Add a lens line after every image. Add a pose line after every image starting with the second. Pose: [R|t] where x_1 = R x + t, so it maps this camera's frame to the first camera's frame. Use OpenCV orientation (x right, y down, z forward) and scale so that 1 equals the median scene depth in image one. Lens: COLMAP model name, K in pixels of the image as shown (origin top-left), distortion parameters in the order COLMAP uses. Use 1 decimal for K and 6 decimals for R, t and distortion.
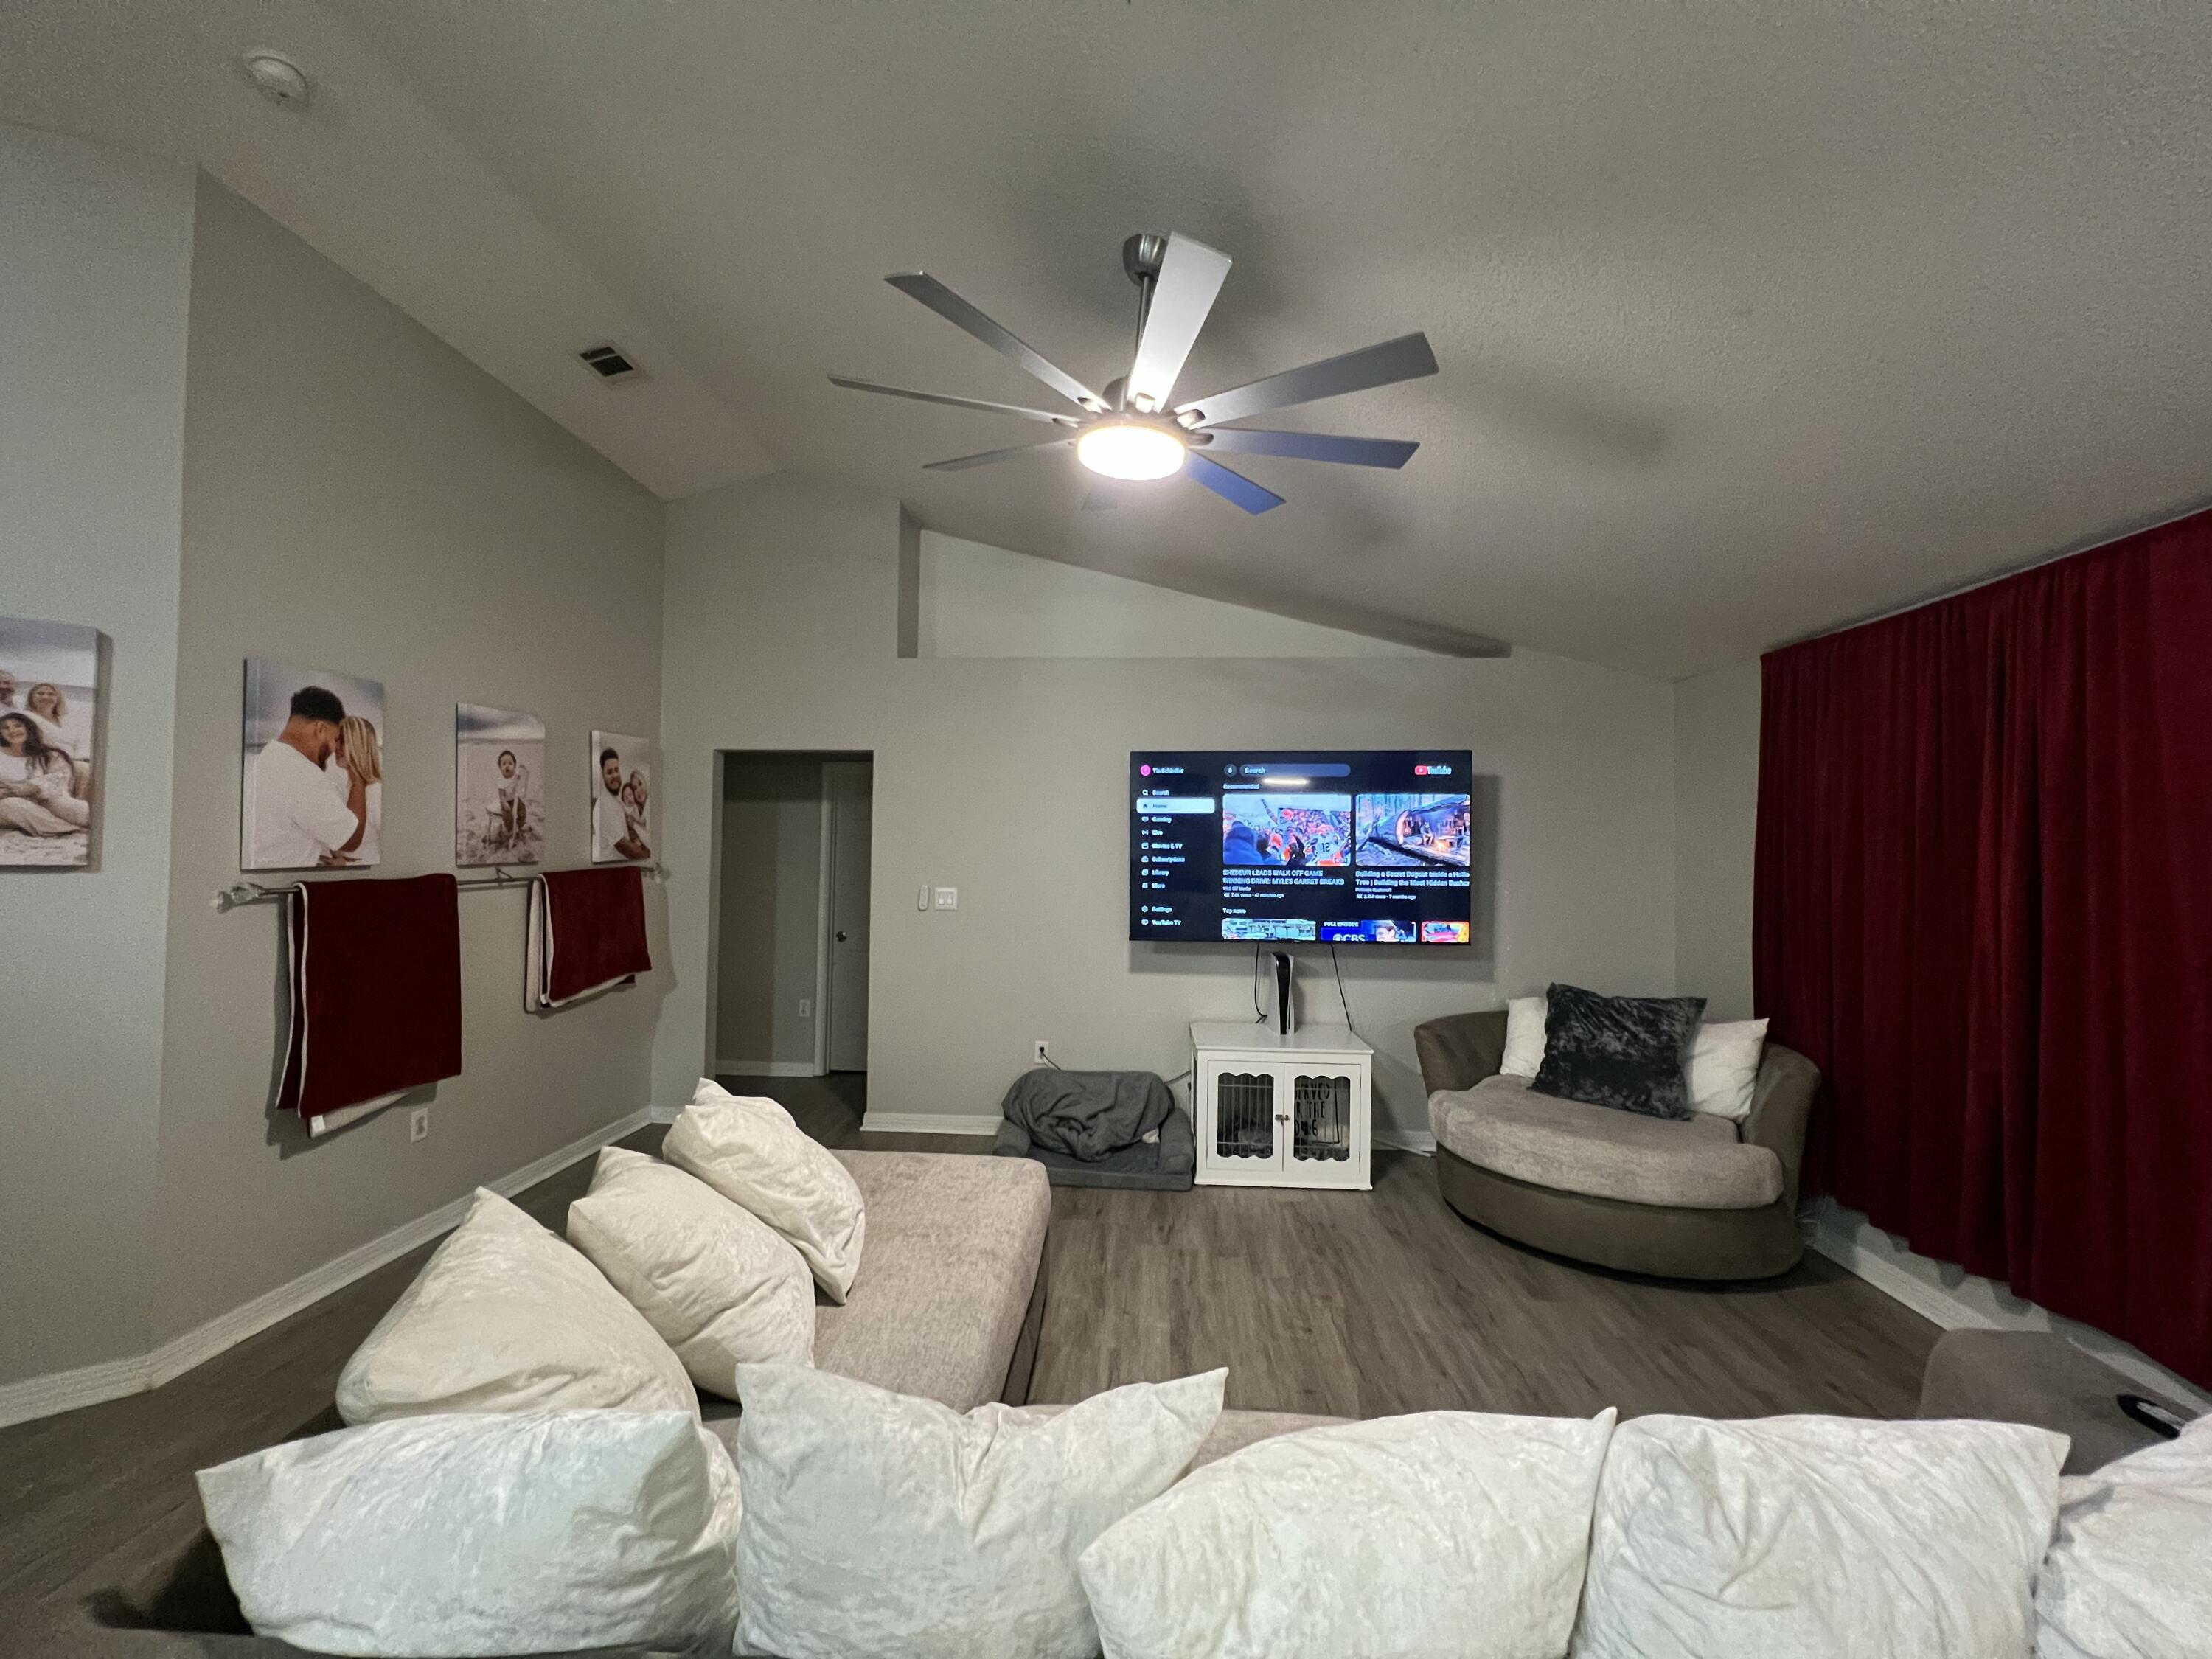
lens RADIAL K [[877.8, 0, 1102.8], [0, 877.8, 827.9], [0, 0, 1]] dist [0.000174, 0.000162]
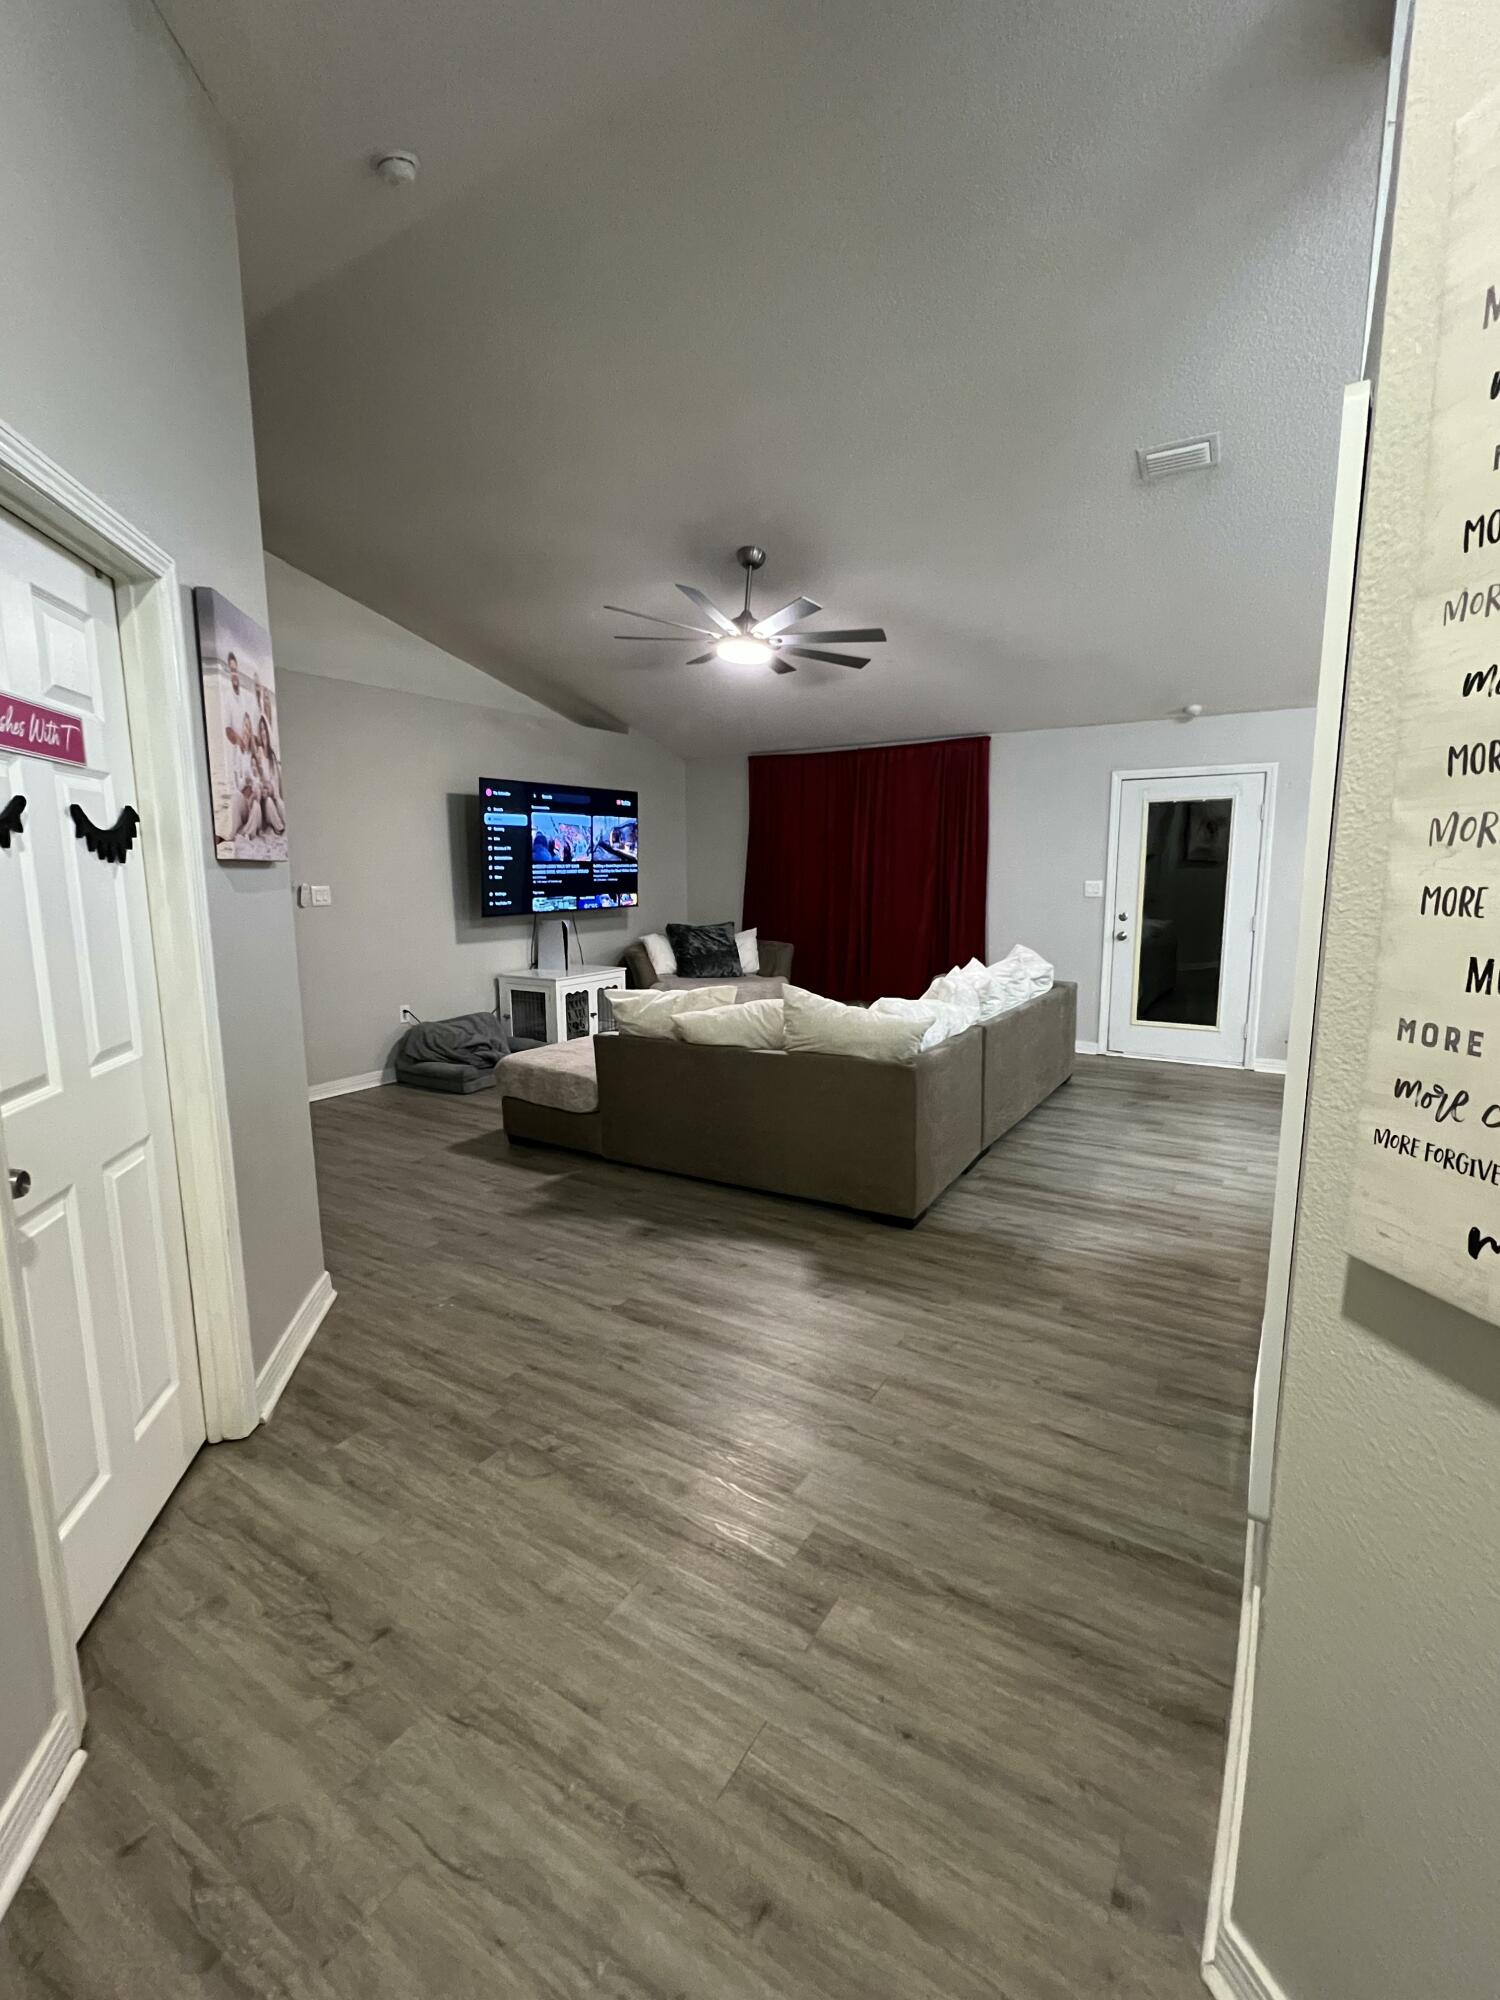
lens RADIAL K [[879.4, 0, 745.9], [0, 879.4, 1004.8], [0, 0, 1]] dist [0.000756, 0.000040]
pose [[0.465431, -0.153296, 0.871708, -1.023339], [-0.015010, 0.983378, 0.180948, 0.006448], [-0.884957, -0.097304, 0.455394, -0.012025]]
